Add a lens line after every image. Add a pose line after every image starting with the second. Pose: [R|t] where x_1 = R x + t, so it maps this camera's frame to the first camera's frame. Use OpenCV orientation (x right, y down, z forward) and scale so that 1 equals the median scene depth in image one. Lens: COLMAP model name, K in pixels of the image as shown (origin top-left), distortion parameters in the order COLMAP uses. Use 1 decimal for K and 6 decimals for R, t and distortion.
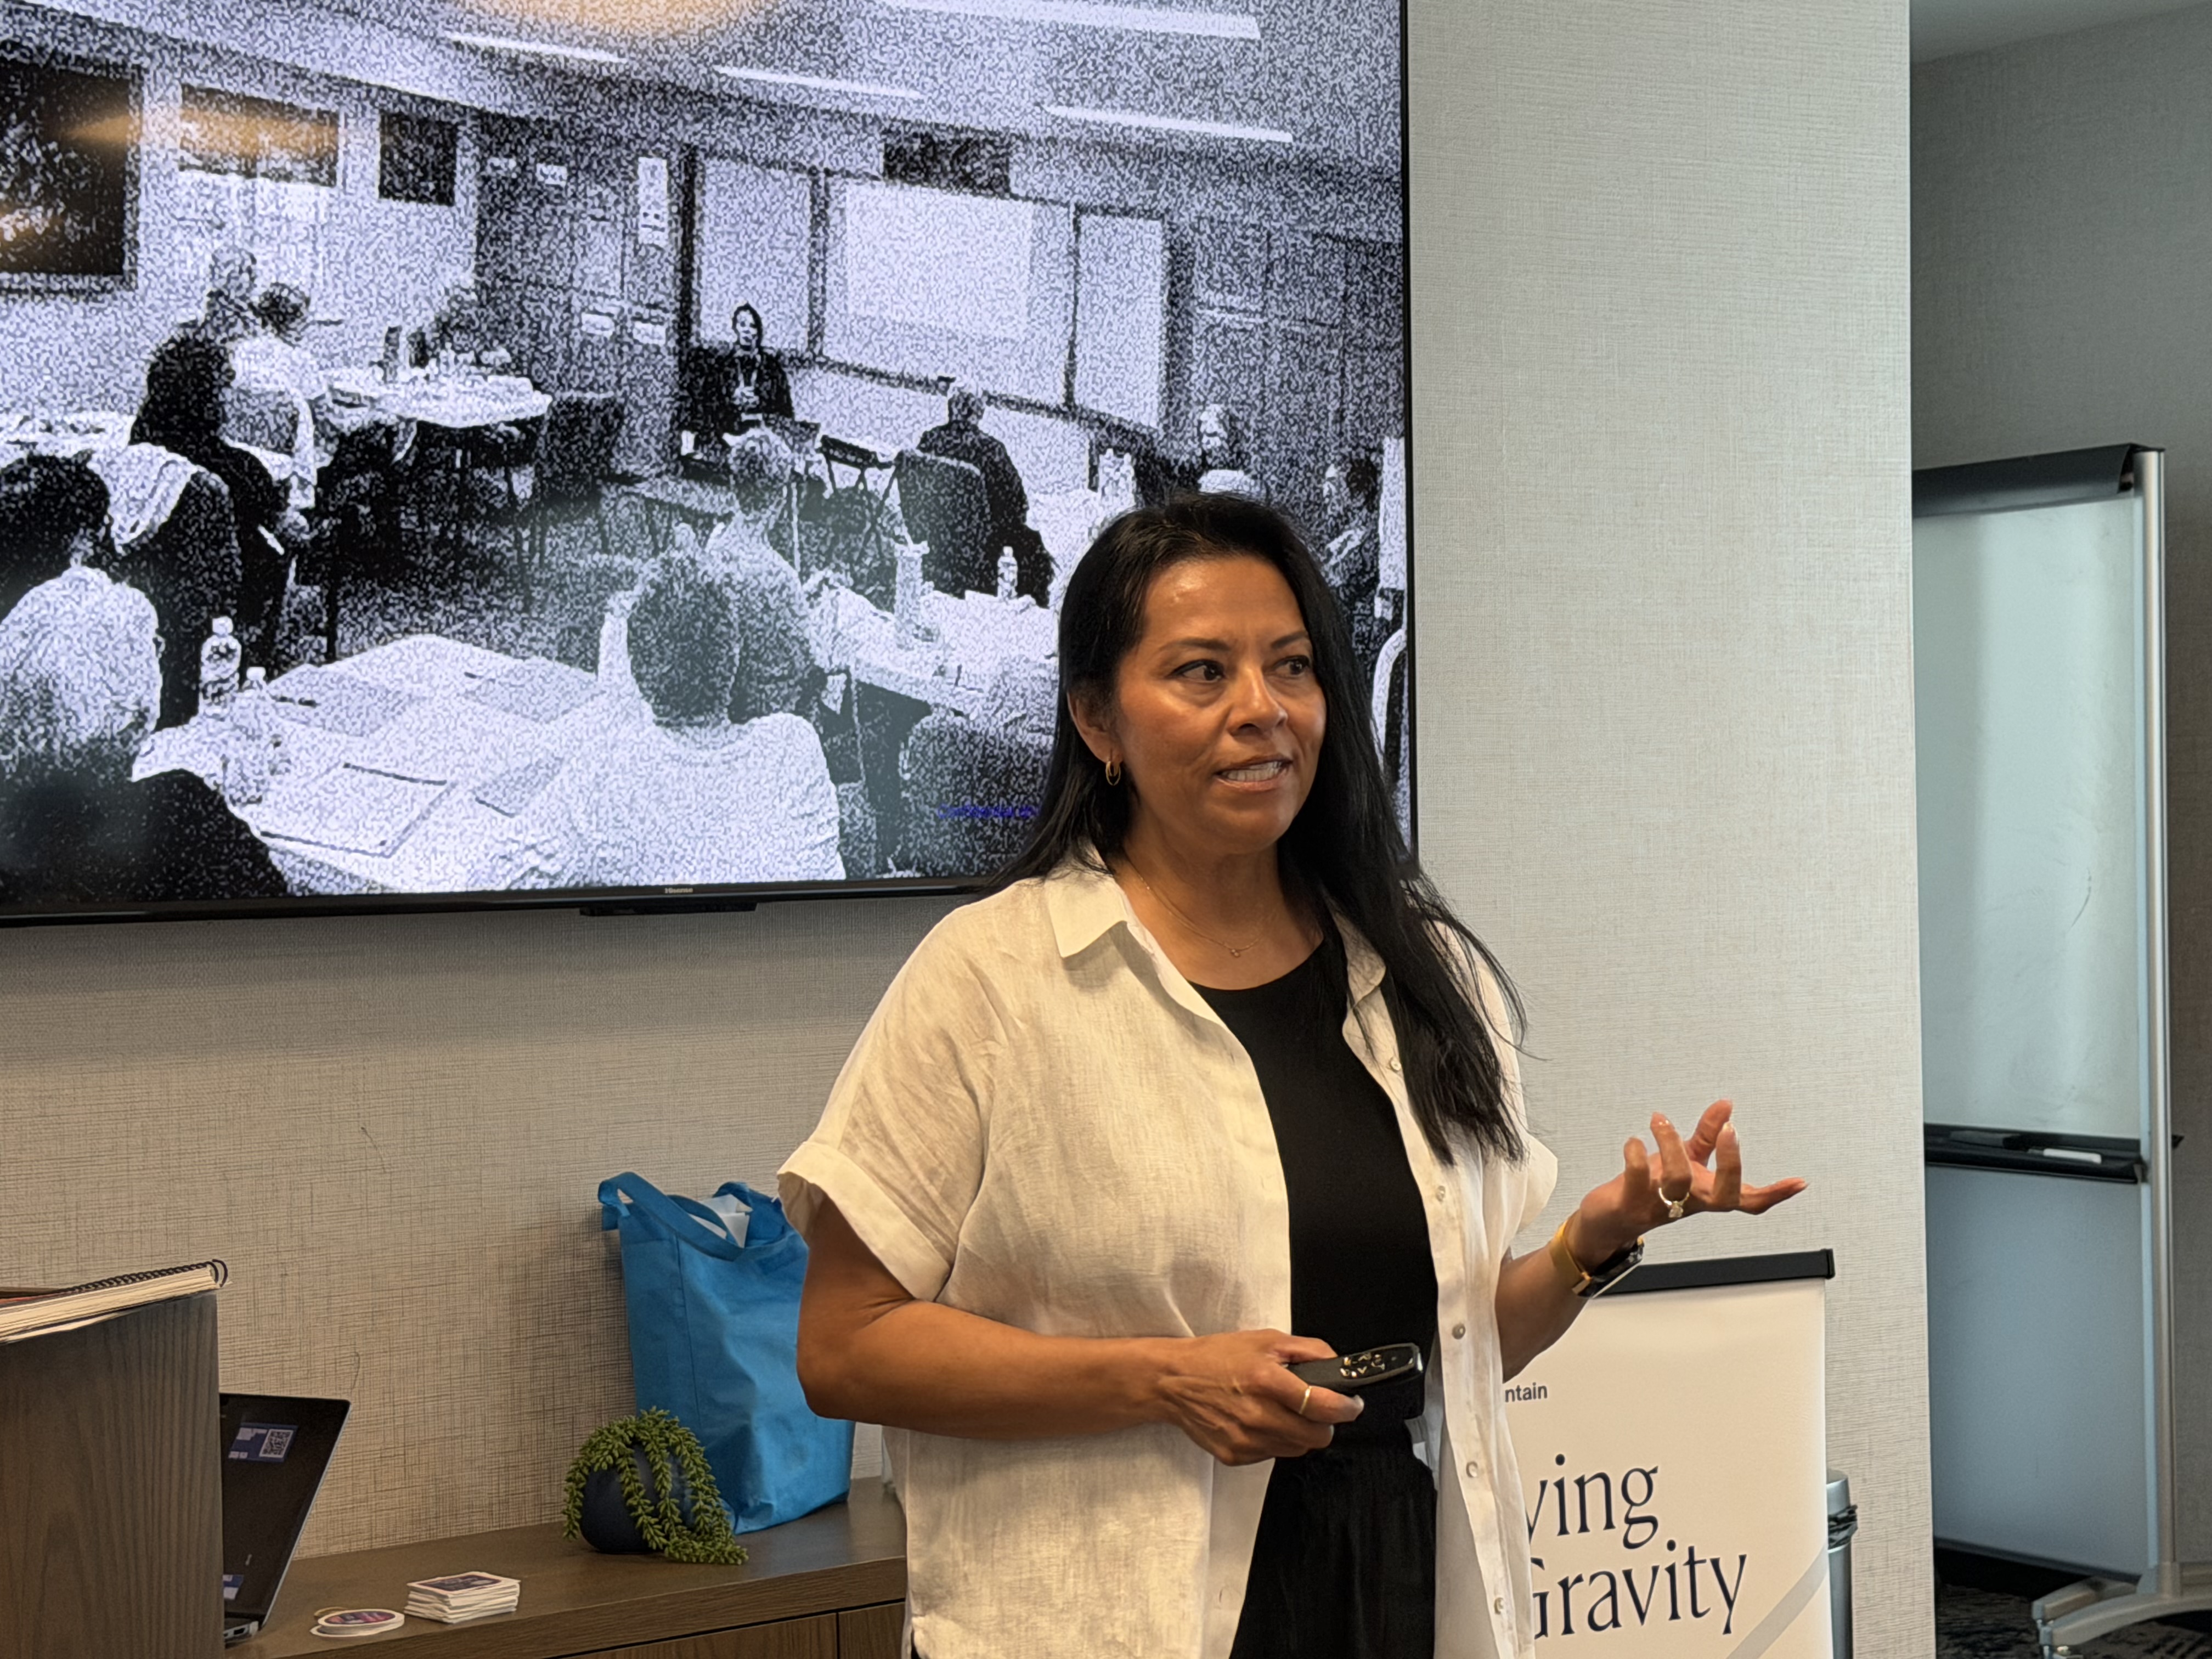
lens RADIAL K [[4236.2, 0, 1124.8], [0, 4236.2, 831.9], [0, 0, 1]] dist [0.131109, 0.000000]
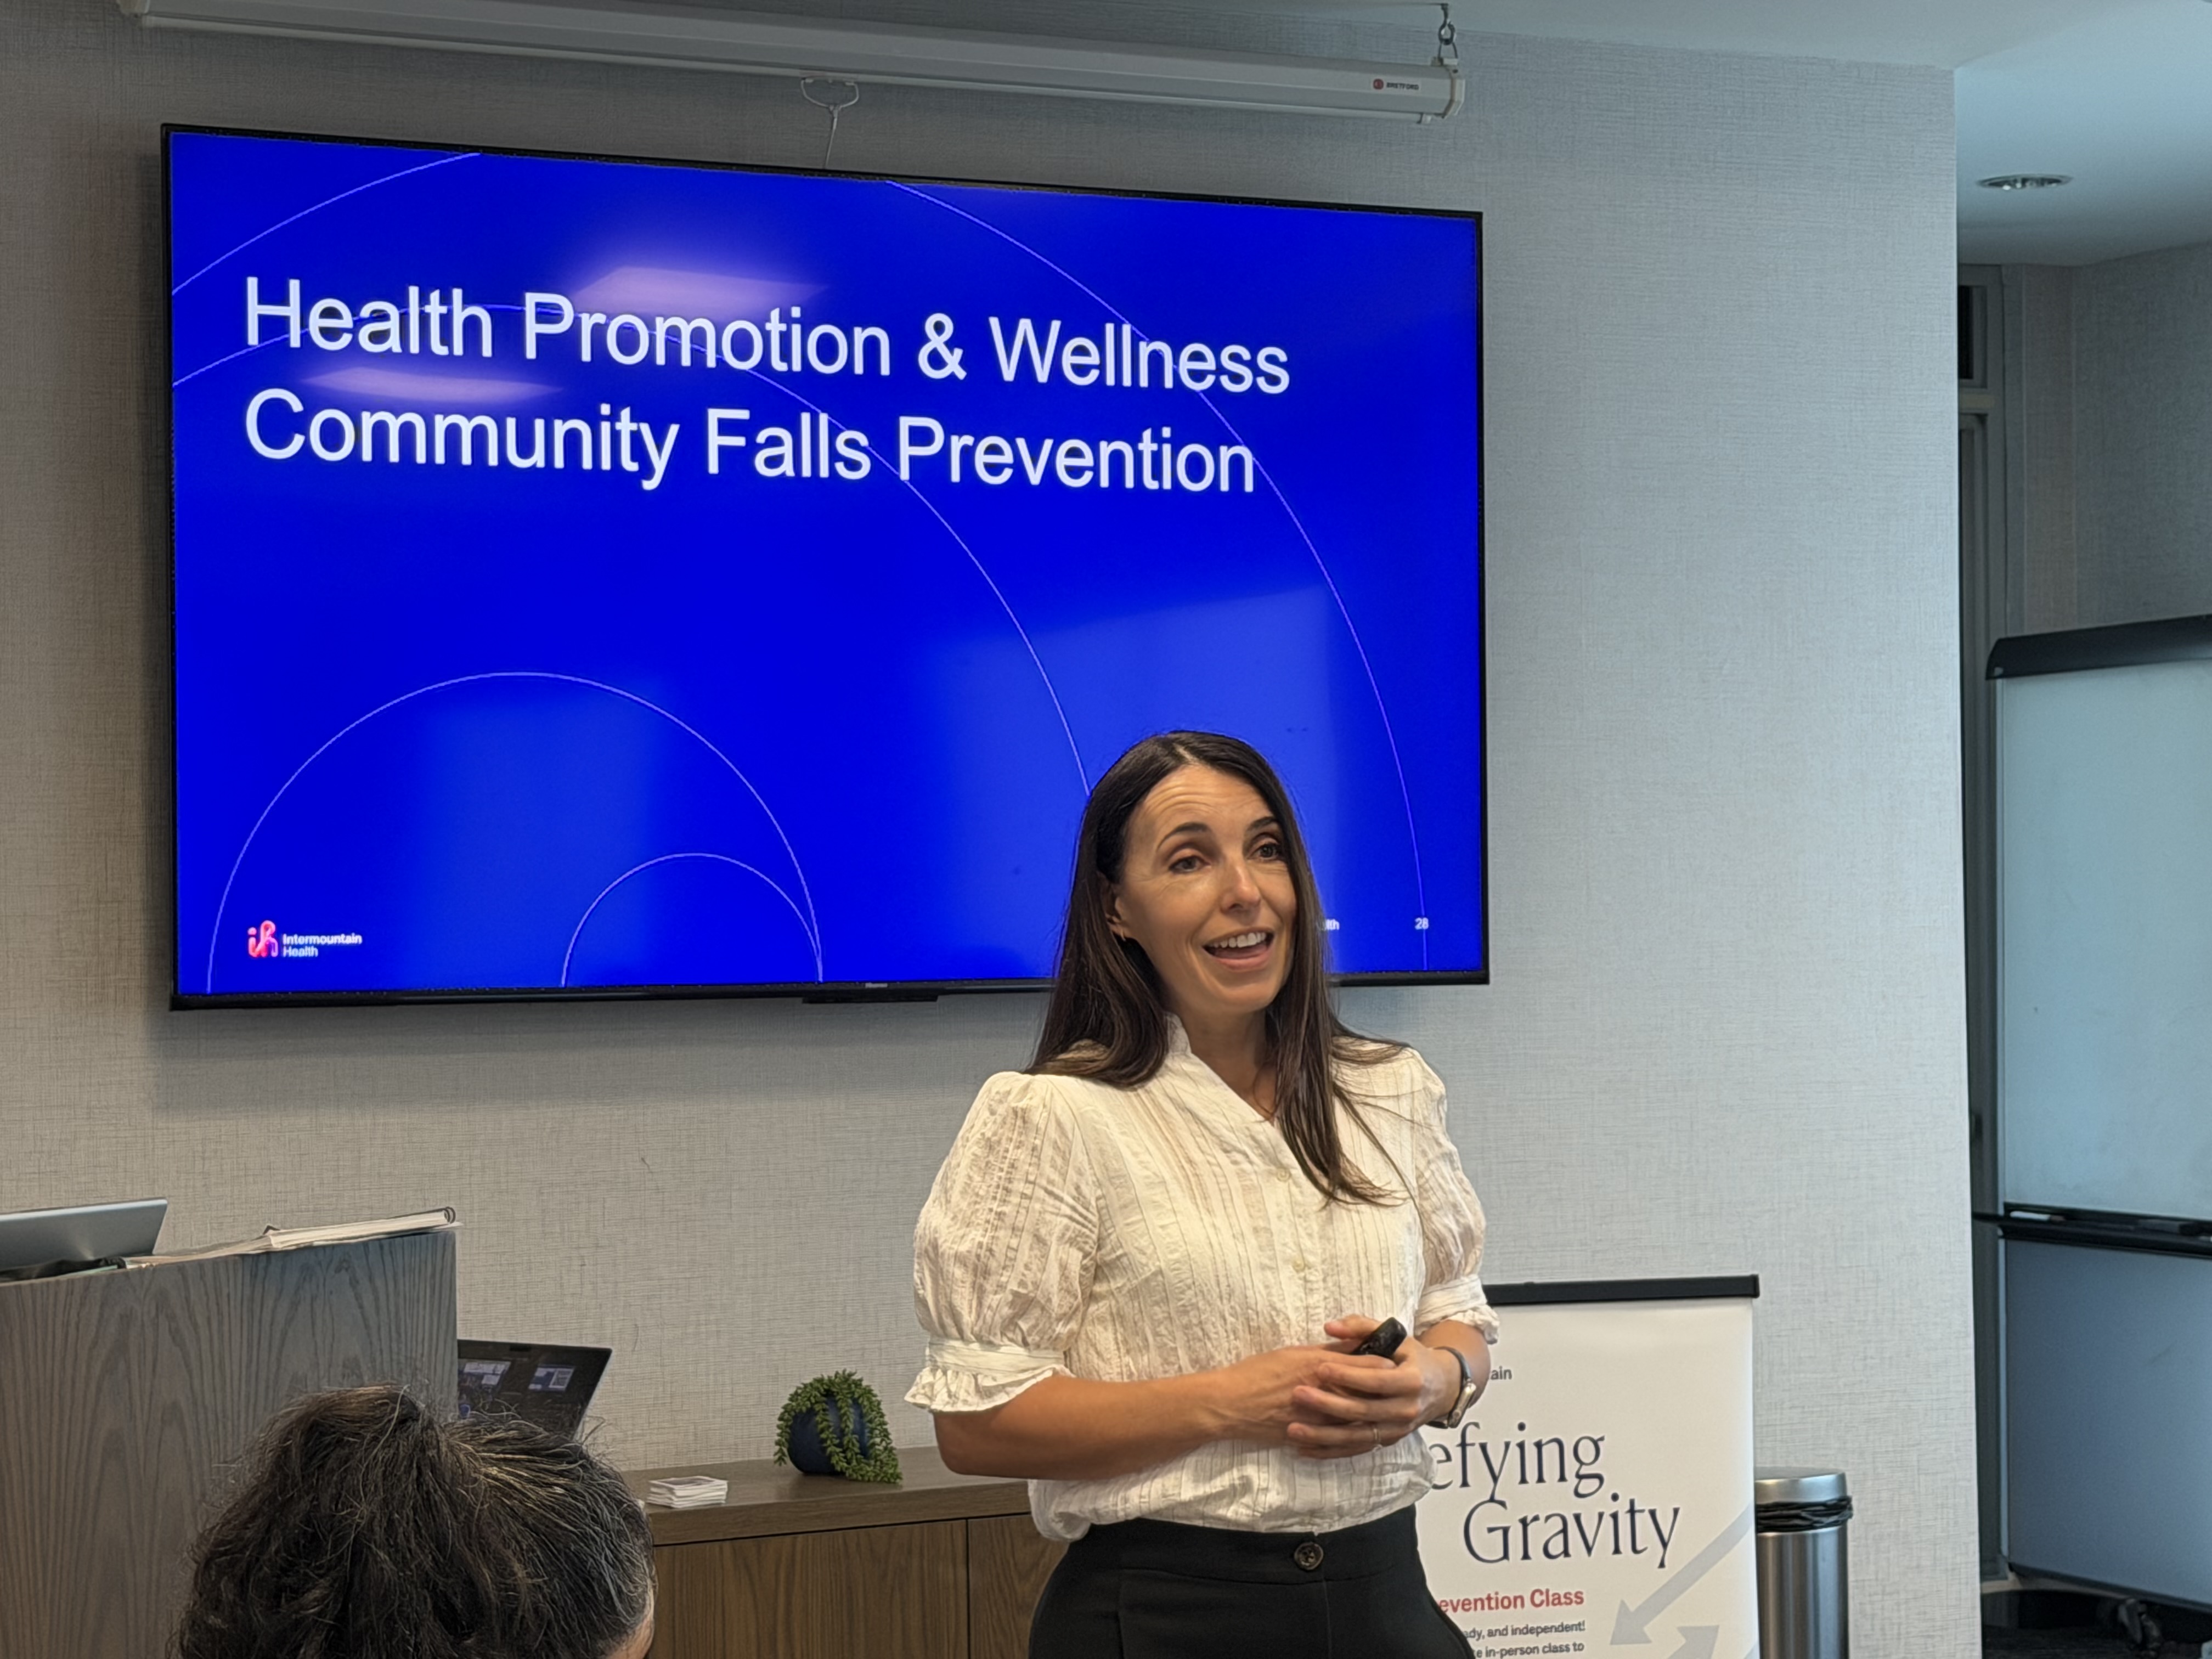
lens RADIAL K [[4796.4, 0, 1077.8], [0, 4796.4, 773.4], [0, 0, 1]] dist [0.126814, 0.000000]
pose [[0.987890, 0.004529, -0.155091, 0.194994], [-0.009595, 0.999444, -0.031932, -0.005353], [0.154860, 0.033033, 0.987384, -0.492465]]
